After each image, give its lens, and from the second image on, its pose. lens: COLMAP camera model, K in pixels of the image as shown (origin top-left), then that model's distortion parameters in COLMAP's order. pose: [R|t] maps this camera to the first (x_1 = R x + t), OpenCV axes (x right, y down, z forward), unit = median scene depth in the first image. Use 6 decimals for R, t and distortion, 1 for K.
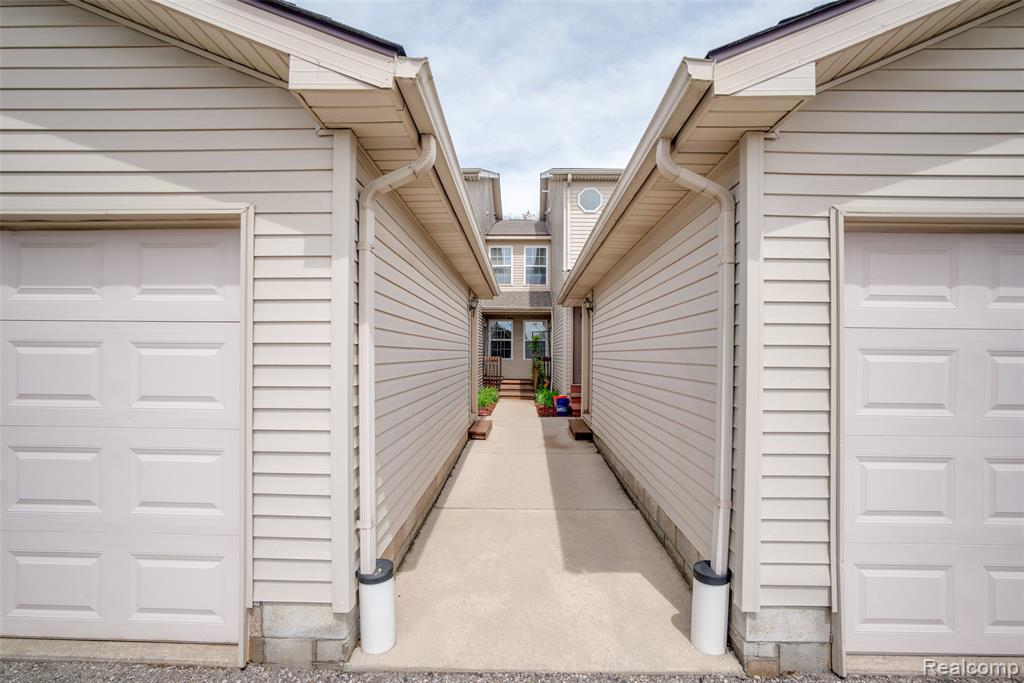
lens RADIAL K [[449.8, 0, 511.1], [0, 449.8, 341.7], [0, 0, 1]] dist [-0.001425, -0.000010]
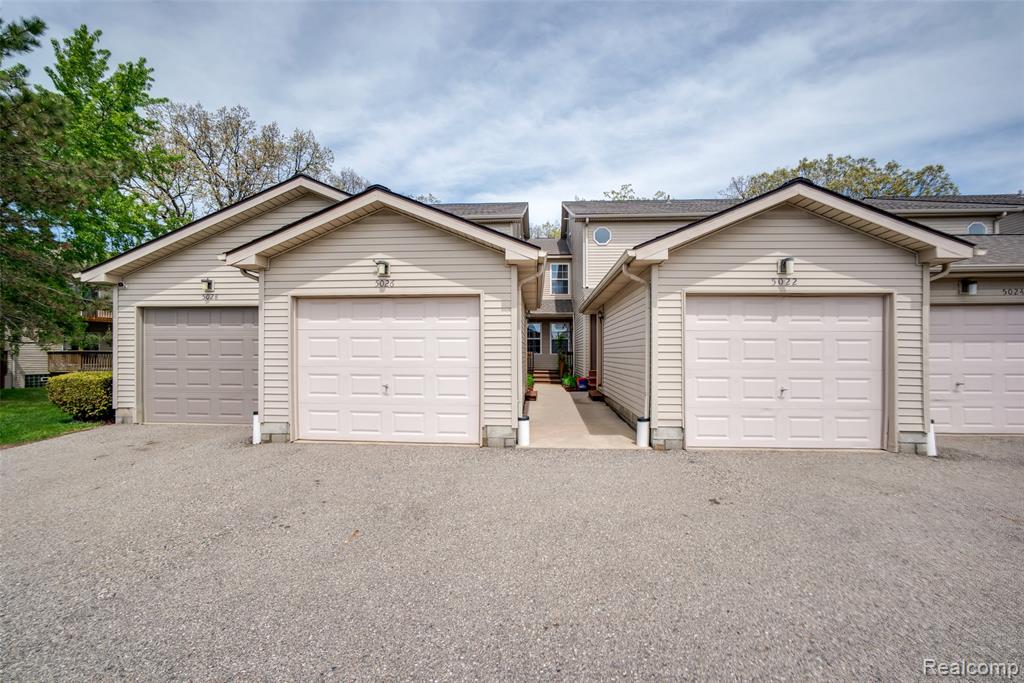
lens RADIAL K [[449.8, 0, 511.1], [0, 449.8, 341.7], [0, 0, 1]] dist [-0.001425, -0.000010]
pose [[0.999398, -0.005753, -0.034217, -0.054176], [0.005733, 0.999983, -0.000676, 0.006605], [0.034220, 0.000479, 0.999414, -0.358126]]
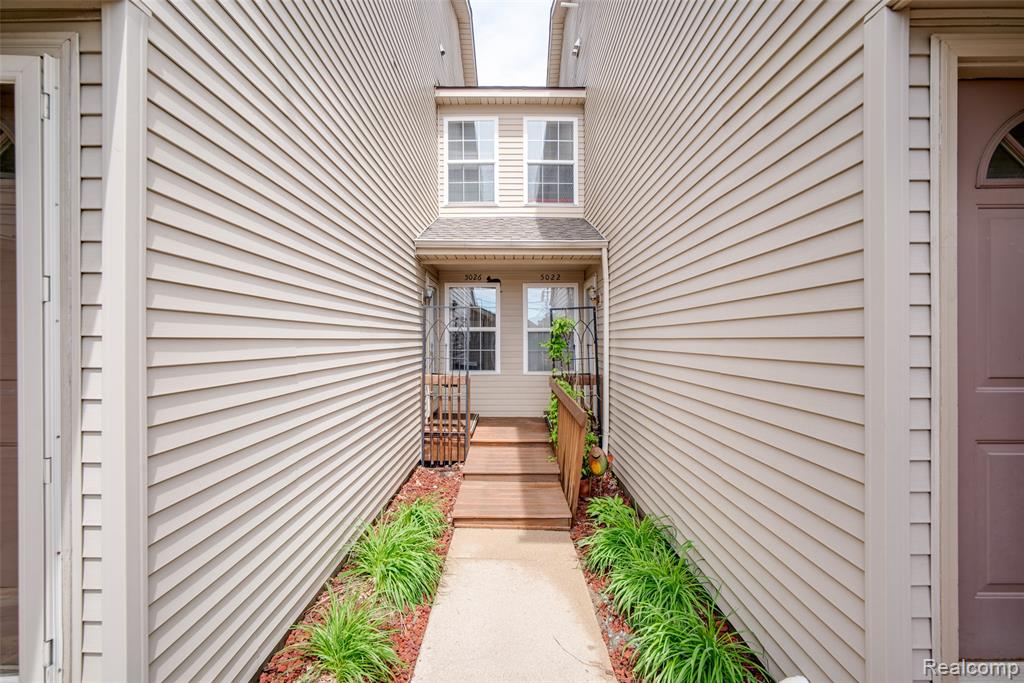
lens RADIAL K [[449.8, 0, 511.1], [0, 449.8, 341.7], [0, 0, 1]] dist [-0.001425, -0.000010]
pose [[0.999527, -0.006146, 0.030130, 0.002498], [0.005343, 0.999631, 0.026651, -0.004806], [-0.030283, -0.026477, 0.999191, 0.791200]]
